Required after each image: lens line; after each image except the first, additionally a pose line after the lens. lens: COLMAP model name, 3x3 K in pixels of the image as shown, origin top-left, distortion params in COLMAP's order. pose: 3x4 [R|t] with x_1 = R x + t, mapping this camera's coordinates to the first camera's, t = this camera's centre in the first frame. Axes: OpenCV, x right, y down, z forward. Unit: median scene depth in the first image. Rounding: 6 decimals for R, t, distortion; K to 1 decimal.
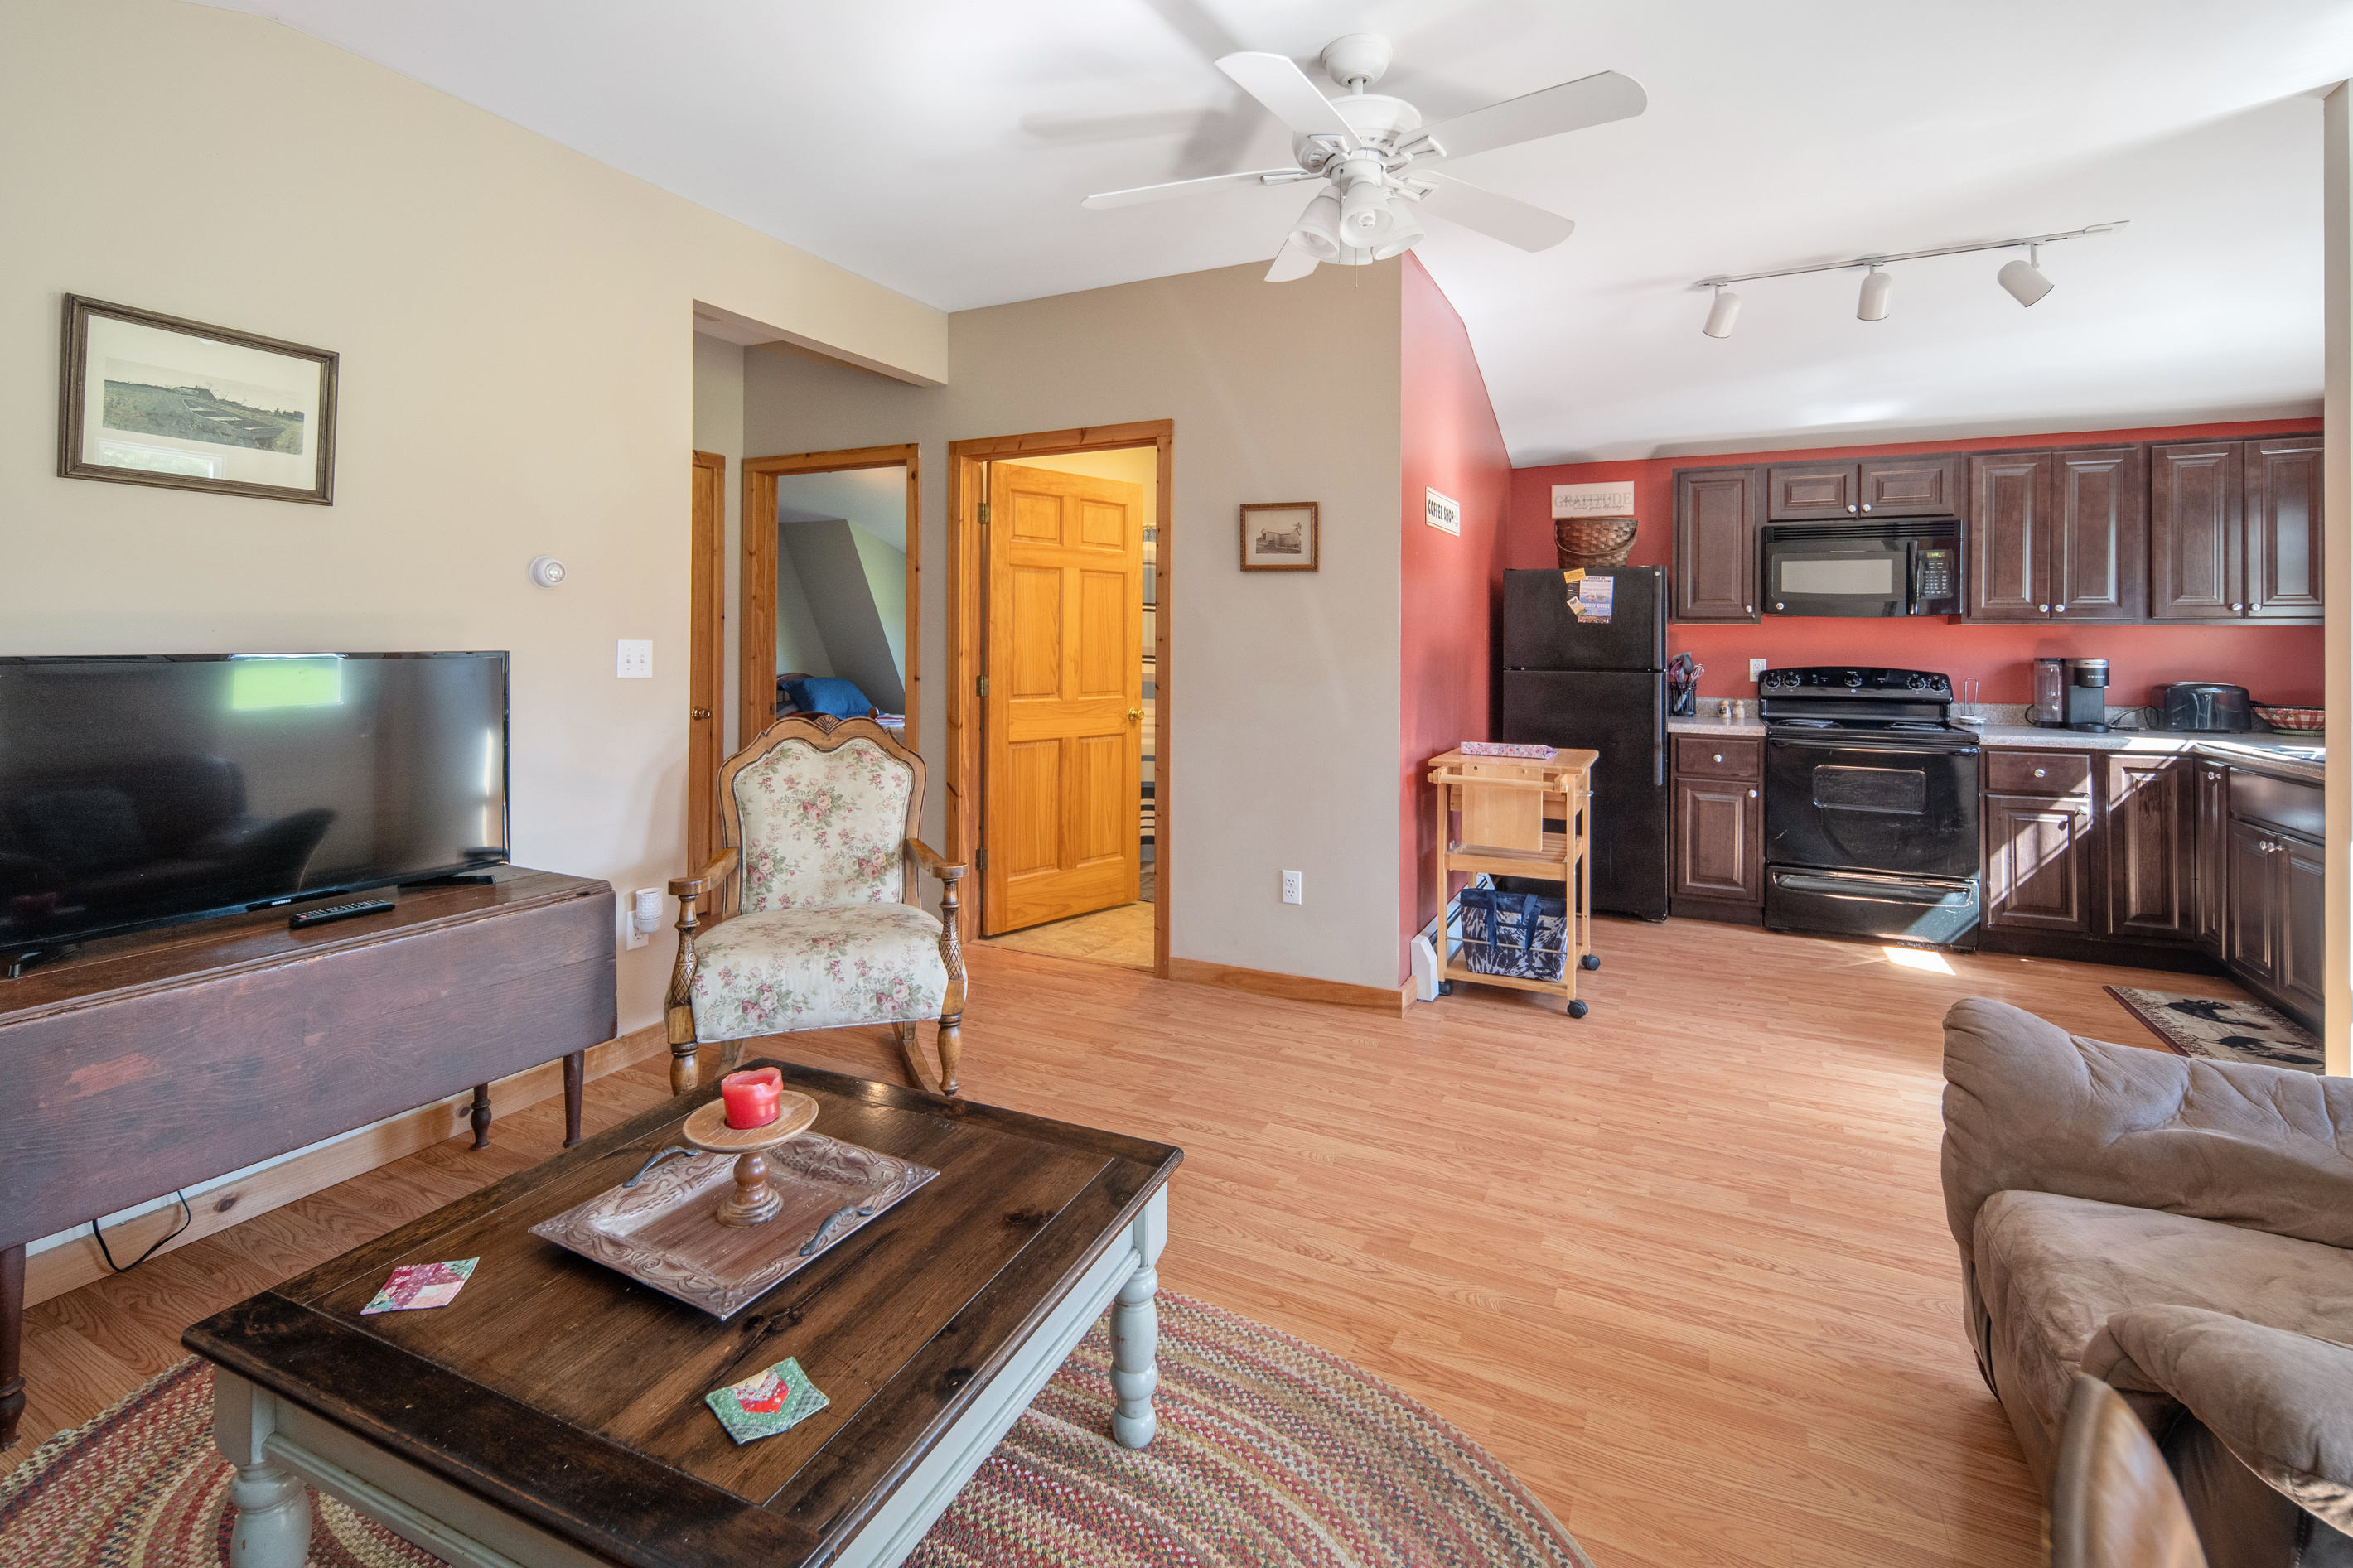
lens RADIAL K [[1041.7, 0, 1174.4], [0, 1041.7, 629.6], [0, 0, 1]] dist [-0.000785, -0.001132]
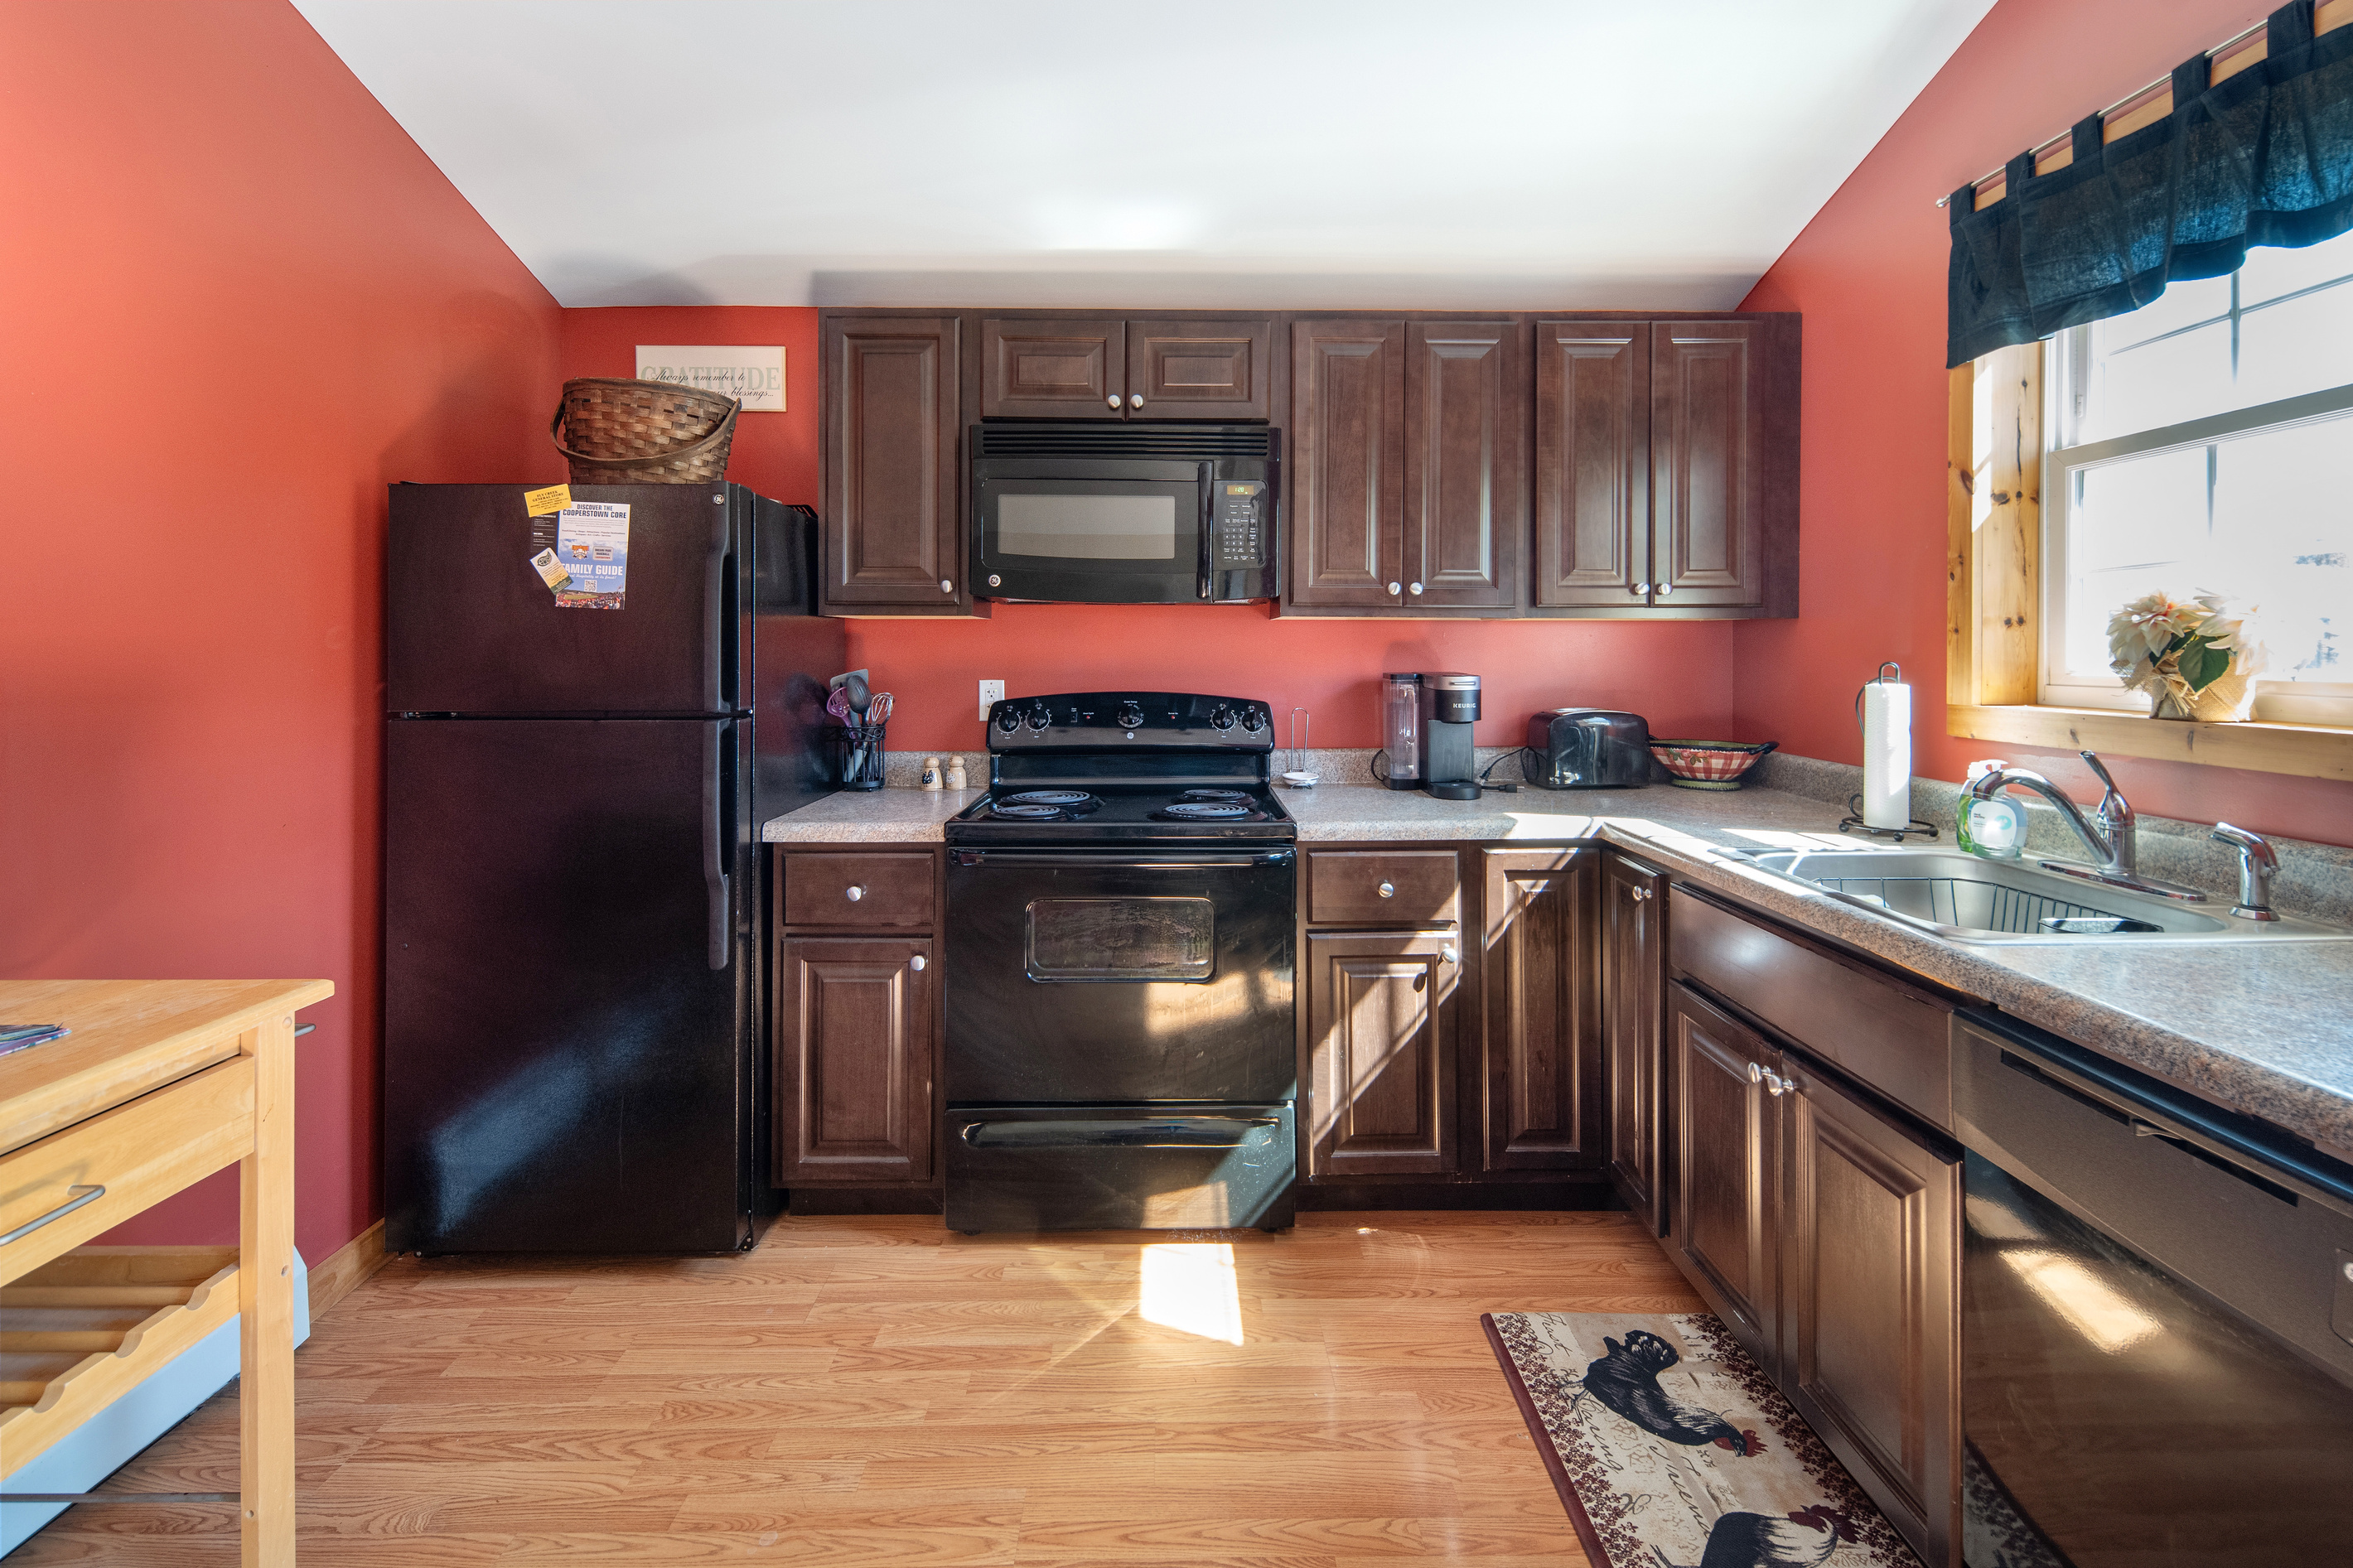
lens RADIAL K [[1030.9, 0, 1175.8], [0, 1030.9, 654.4], [0, 0, 1]] dist [0.002480, -0.000605]
pose [[0.888869, -0.007335, 0.458102, 0.457810], [0.000999, 0.999900, 0.014073, 0.007733], [-0.458160, -0.012051, 0.888788, 0.538019]]
